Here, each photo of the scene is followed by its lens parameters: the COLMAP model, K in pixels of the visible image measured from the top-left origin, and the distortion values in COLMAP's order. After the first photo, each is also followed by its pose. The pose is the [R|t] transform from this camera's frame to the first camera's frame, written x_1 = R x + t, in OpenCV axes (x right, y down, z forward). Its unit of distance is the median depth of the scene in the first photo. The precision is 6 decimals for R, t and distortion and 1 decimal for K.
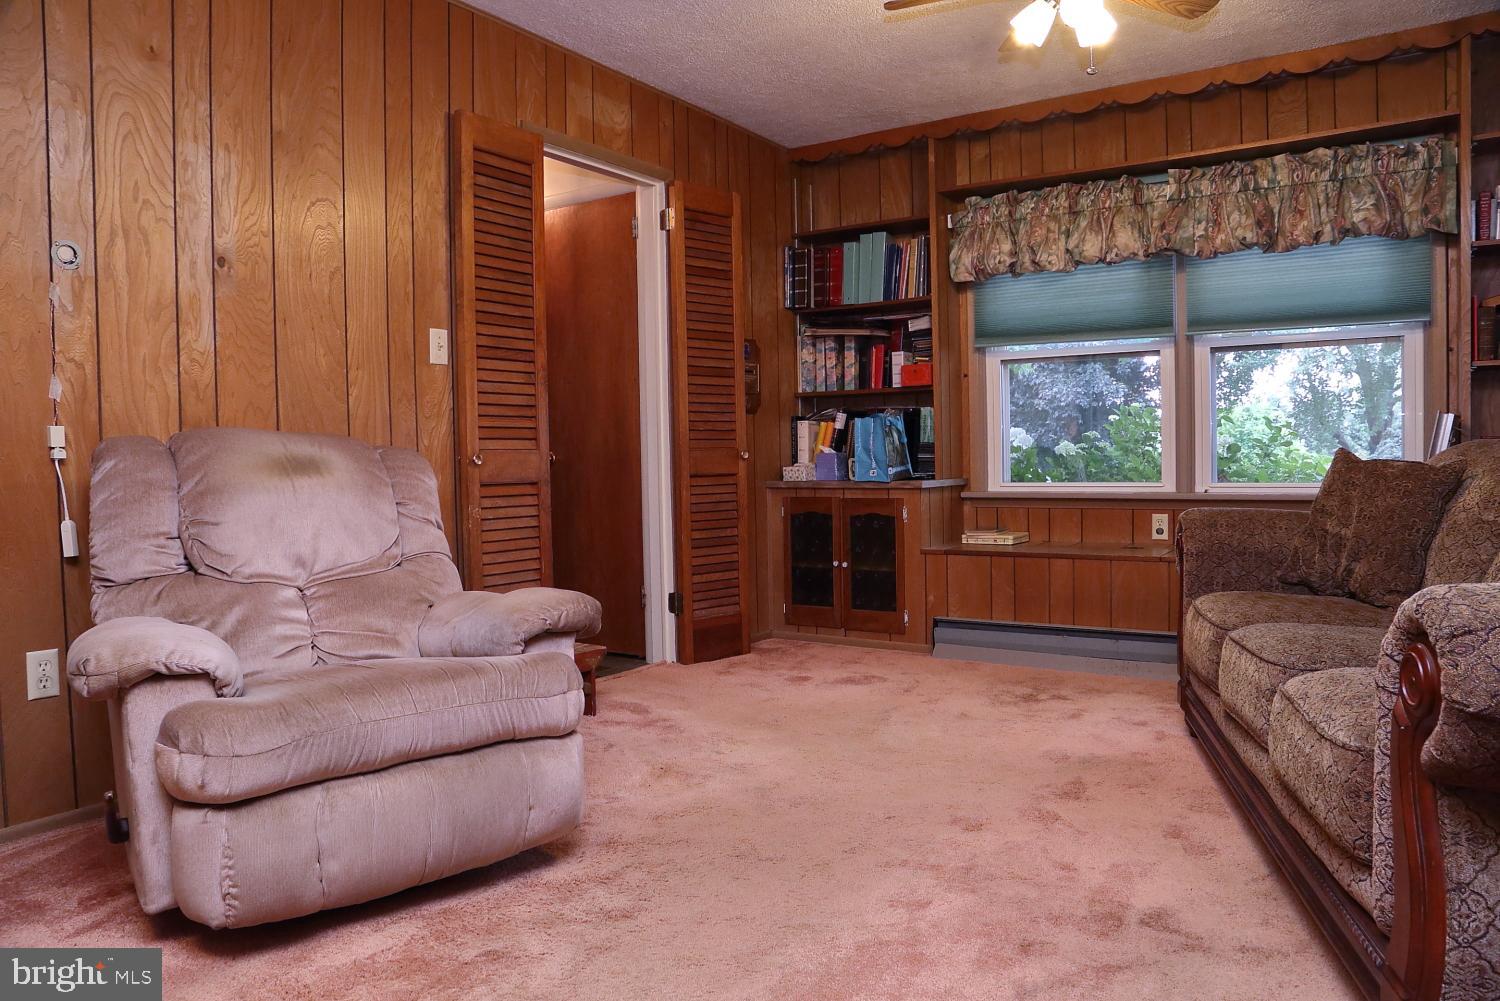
lens RADIAL K [[1041.4, 0, 753.7], [0, 1041.4, 495.0], [0, 0, 1]] dist [-0.120861, 0.073934]
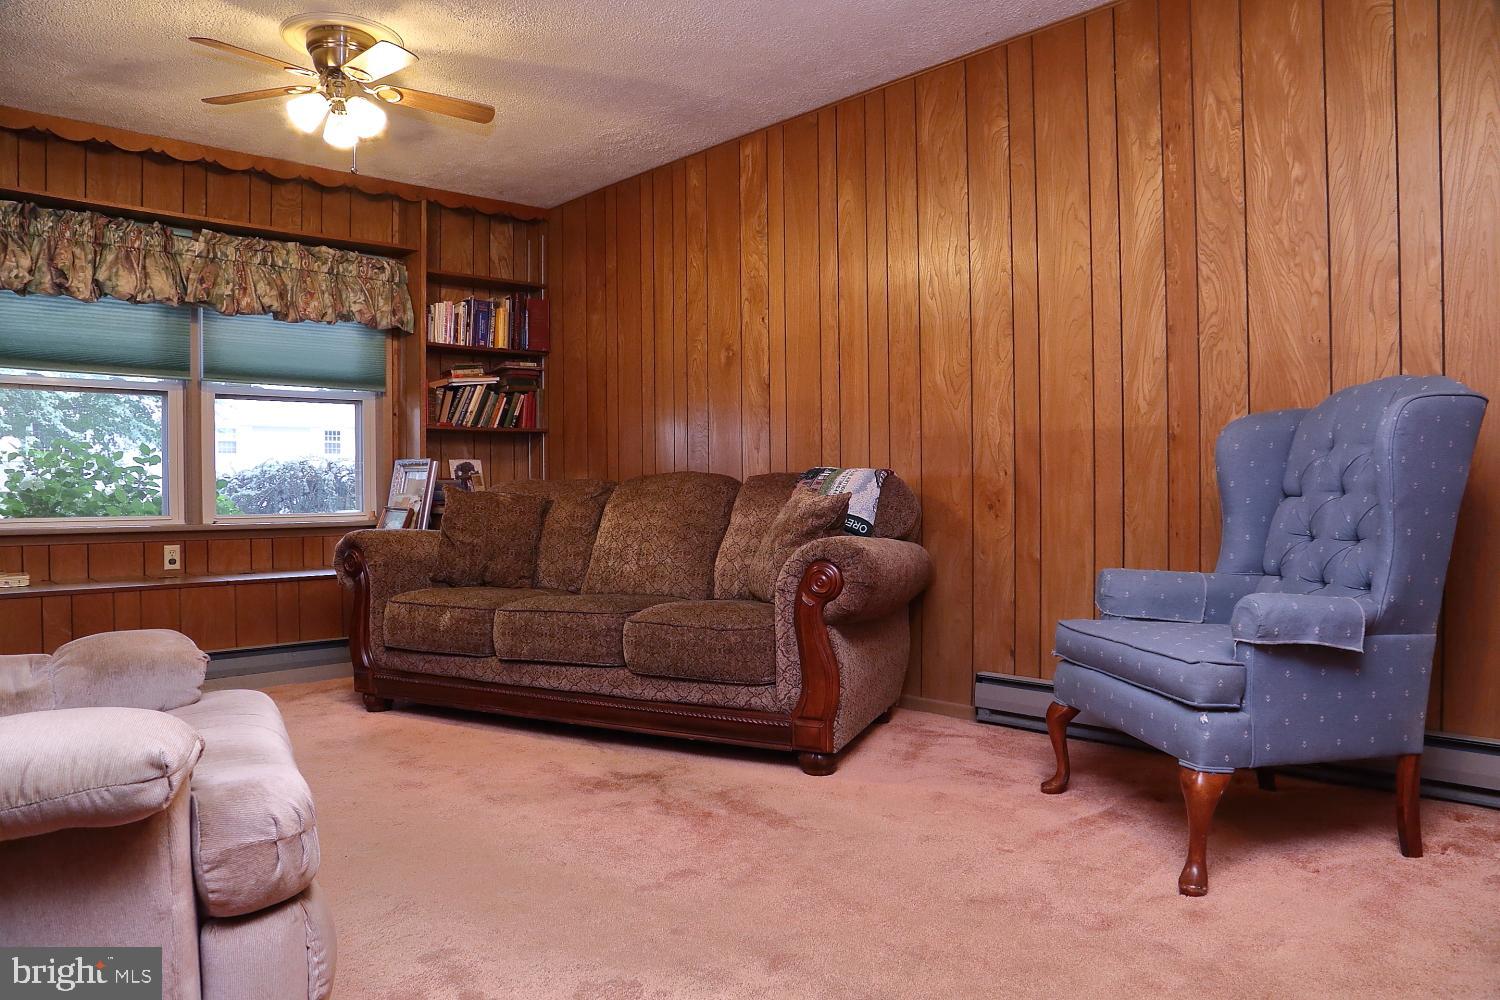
lens RADIAL K [[1041.4, 0, 753.7], [0, 1041.4, 494.5], [0, 0, 1]] dist [-0.120861, 0.073934]
pose [[0.212991, 0.007818, 0.977023, -0.529691], [0.037985, 0.999146, -0.016276, 0.006262], [-0.976316, 0.040579, 0.212512, 0.200350]]
